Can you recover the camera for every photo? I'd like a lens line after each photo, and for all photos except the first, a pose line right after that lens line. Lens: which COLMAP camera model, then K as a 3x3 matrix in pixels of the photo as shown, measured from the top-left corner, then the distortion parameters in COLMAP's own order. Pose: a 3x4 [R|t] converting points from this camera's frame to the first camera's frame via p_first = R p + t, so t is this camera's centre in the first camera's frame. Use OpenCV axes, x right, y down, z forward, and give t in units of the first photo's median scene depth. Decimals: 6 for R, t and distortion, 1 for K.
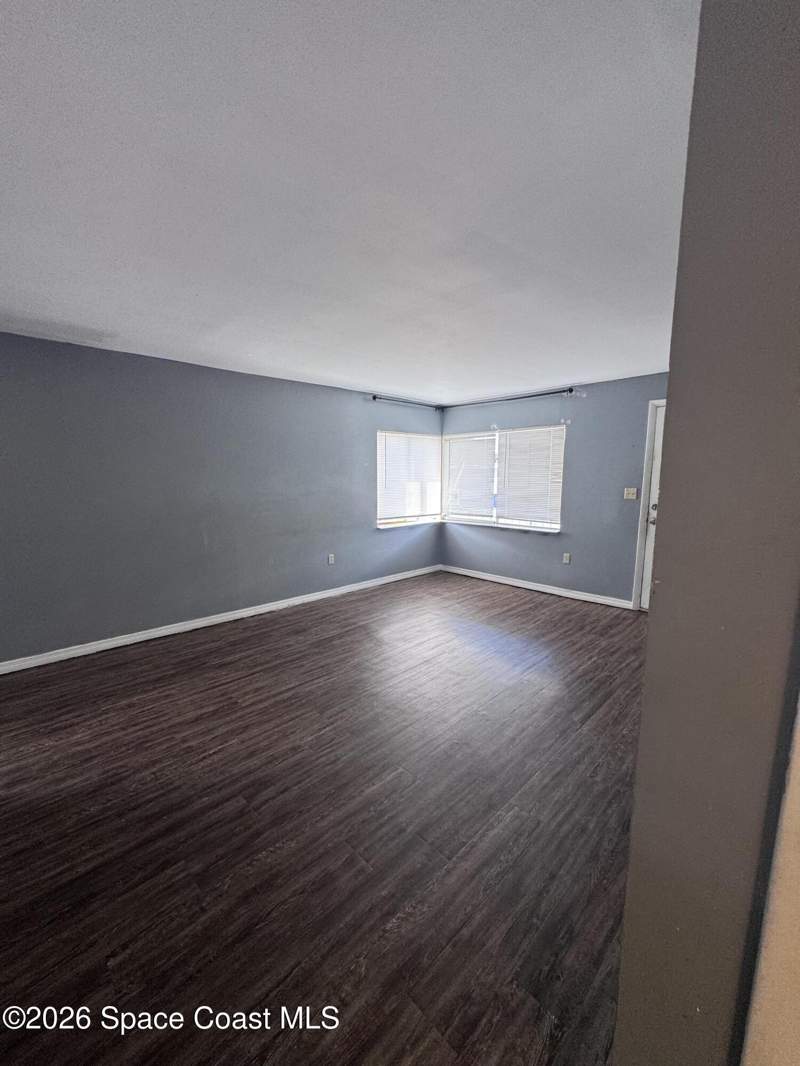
lens RADIAL K [[426.6, 0, 401.5], [0, 426.6, 536.4], [0, 0, 1]] dist [0.000997, 0.000203]
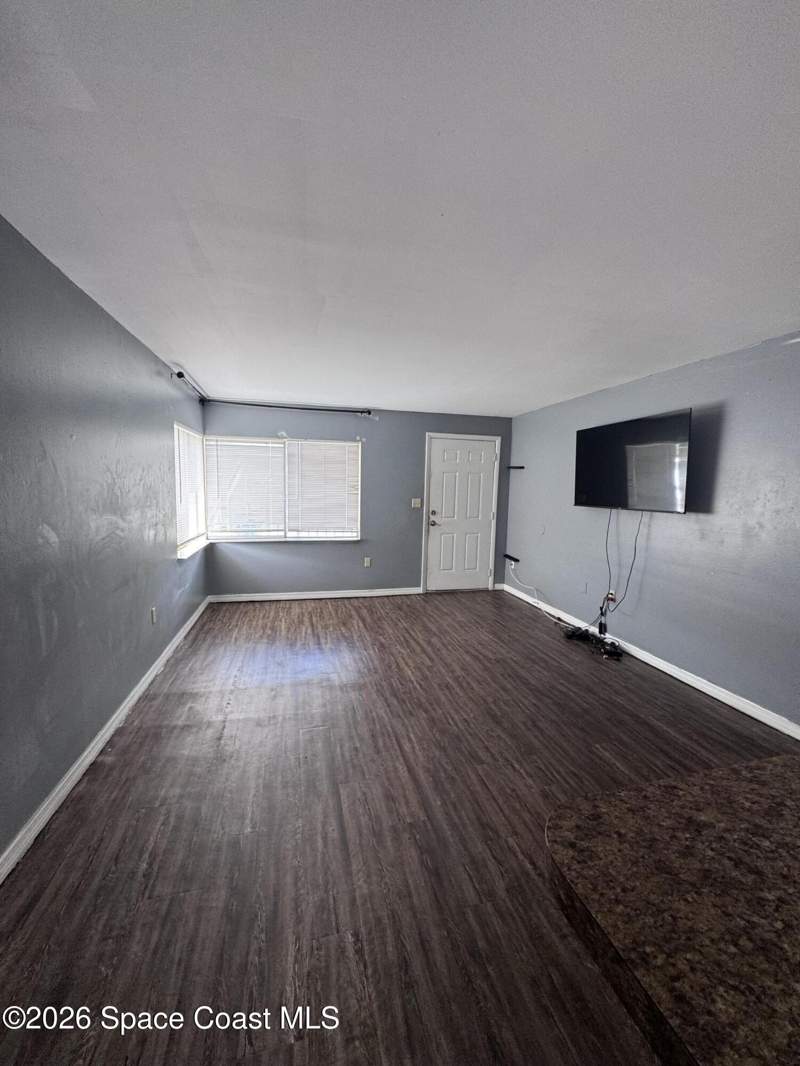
lens RADIAL K [[426.6, 0, 400.0], [0, 426.6, 535.5], [0, 0, 1]] dist [0.000997, 0.000203]
pose [[0.510536, -0.086230, 0.855522, -0.509888], [0.104588, 0.993799, 0.037755, -0.050212], [-0.853472, 0.070202, 0.516388, 0.345730]]
